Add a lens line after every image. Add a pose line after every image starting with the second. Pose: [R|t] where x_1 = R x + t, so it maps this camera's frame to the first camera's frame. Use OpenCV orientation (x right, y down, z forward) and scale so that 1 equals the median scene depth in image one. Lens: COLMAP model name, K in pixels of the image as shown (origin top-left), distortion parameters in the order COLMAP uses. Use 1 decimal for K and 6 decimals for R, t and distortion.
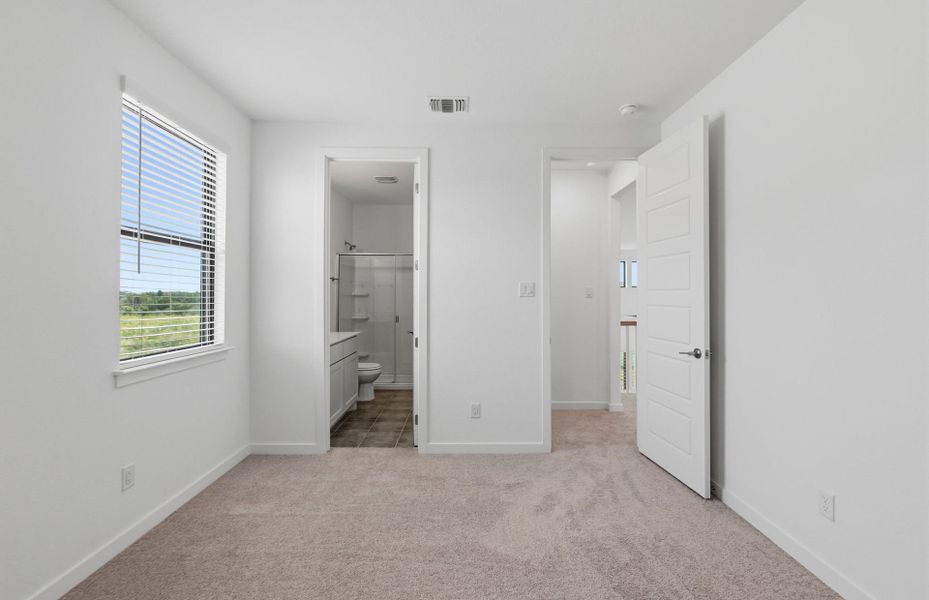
lens RADIAL K [[398.0, 0, 467.1], [0, 398.0, 296.2], [0, 0, 1]] dist [0.002357, -0.000641]
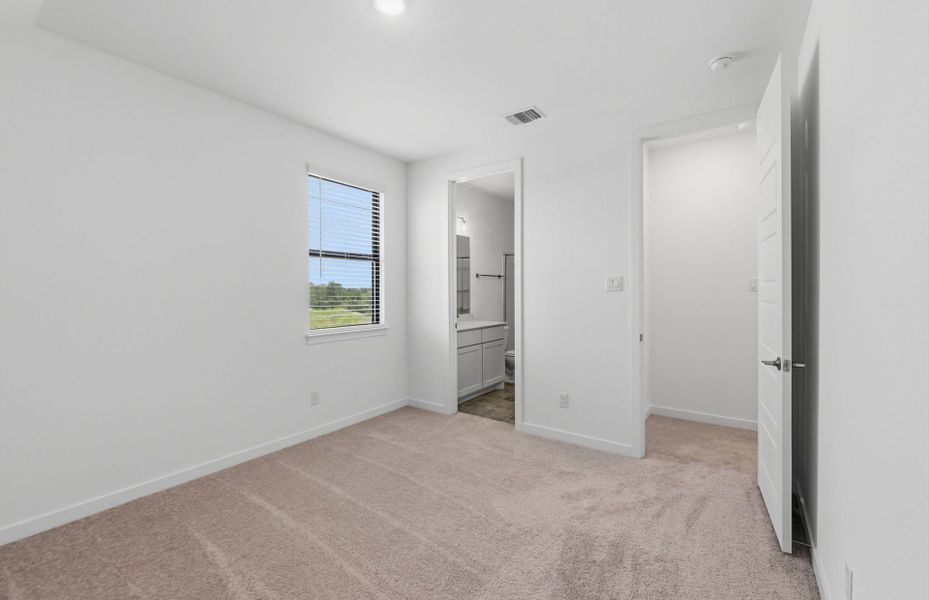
lens RADIAL K [[398.0, 0, 468.4], [0, 398.0, 297.6], [0, 0, 1]] dist [0.002357, -0.000641]
pose [[0.800616, 0.004940, -0.599158, 0.508405], [0.004126, 0.999897, 0.013756, 0.003573], [0.599164, -0.013485, 0.800513, 0.022344]]
